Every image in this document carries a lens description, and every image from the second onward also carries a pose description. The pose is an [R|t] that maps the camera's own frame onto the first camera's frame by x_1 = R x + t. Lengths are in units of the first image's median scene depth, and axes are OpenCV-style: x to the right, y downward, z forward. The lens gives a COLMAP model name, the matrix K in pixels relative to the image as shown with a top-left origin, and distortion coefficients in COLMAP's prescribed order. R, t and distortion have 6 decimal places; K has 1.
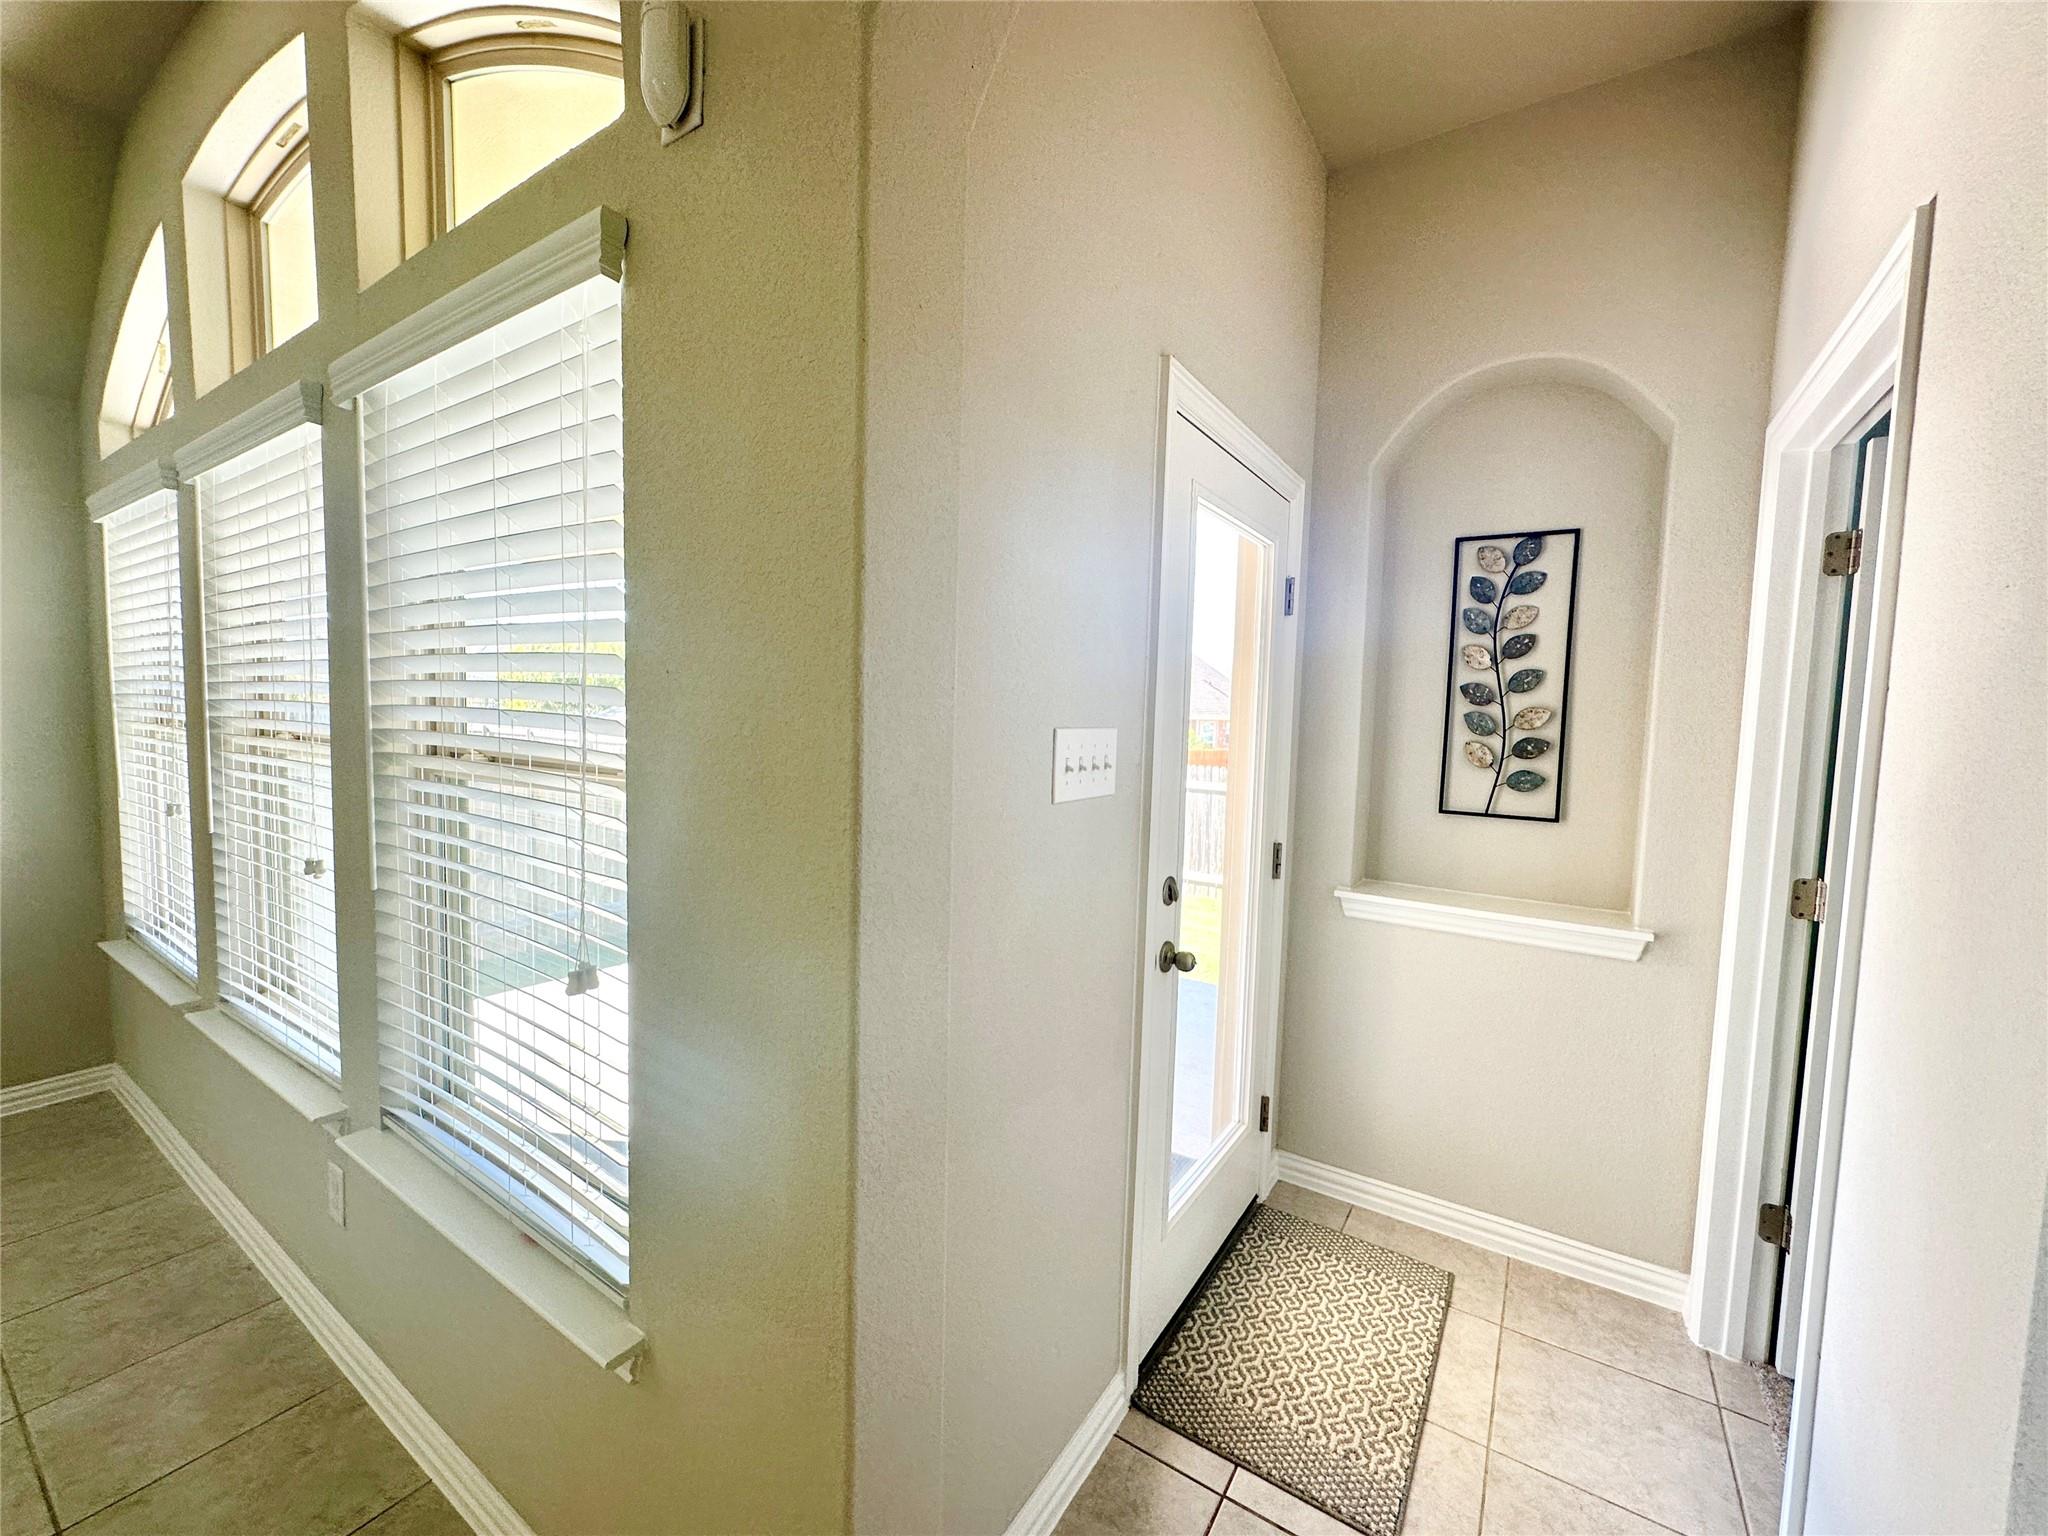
lens RADIAL K [[820.9, 0, 1025.6], [0, 820.9, 770.0], [0, 0, 1]] dist [-0.009440, 0.001195]
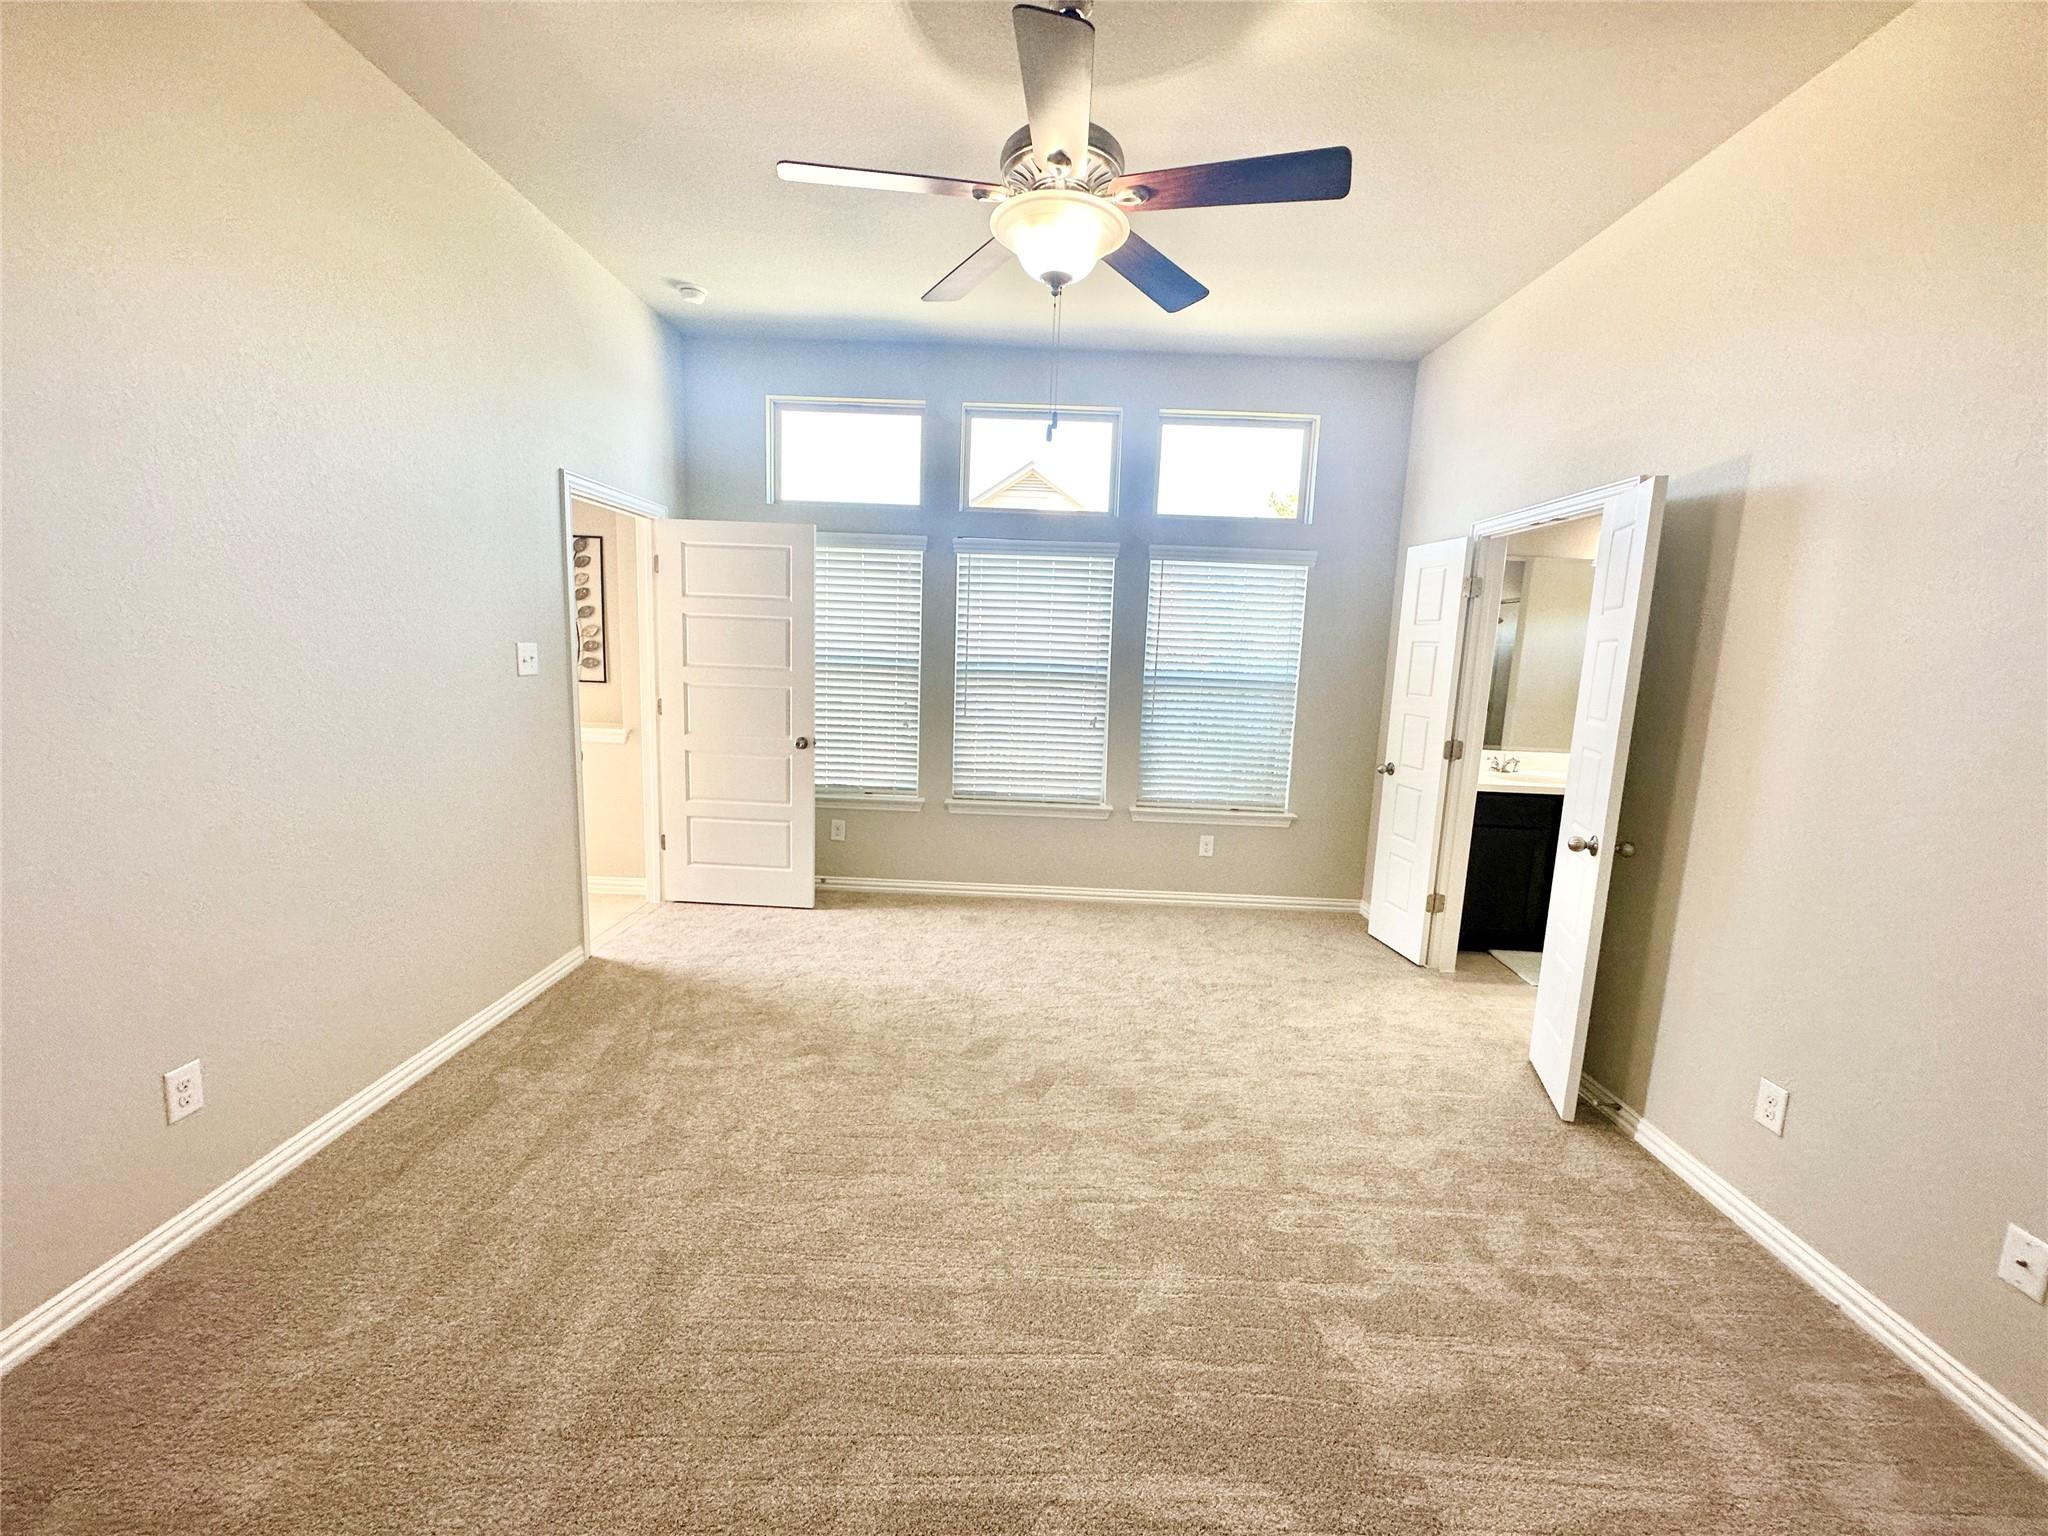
lens RADIAL K [[820.9, 0, 1023.8], [0, 820.9, 765.6], [0, 0, 1]] dist [-0.009440, 0.001195]
pose [[0.266452, -0.156676, 0.951029, -1.042785], [0.037368, 0.987637, 0.152238, -0.003891], [-0.963124, -0.005026, 0.269013, -0.547585]]
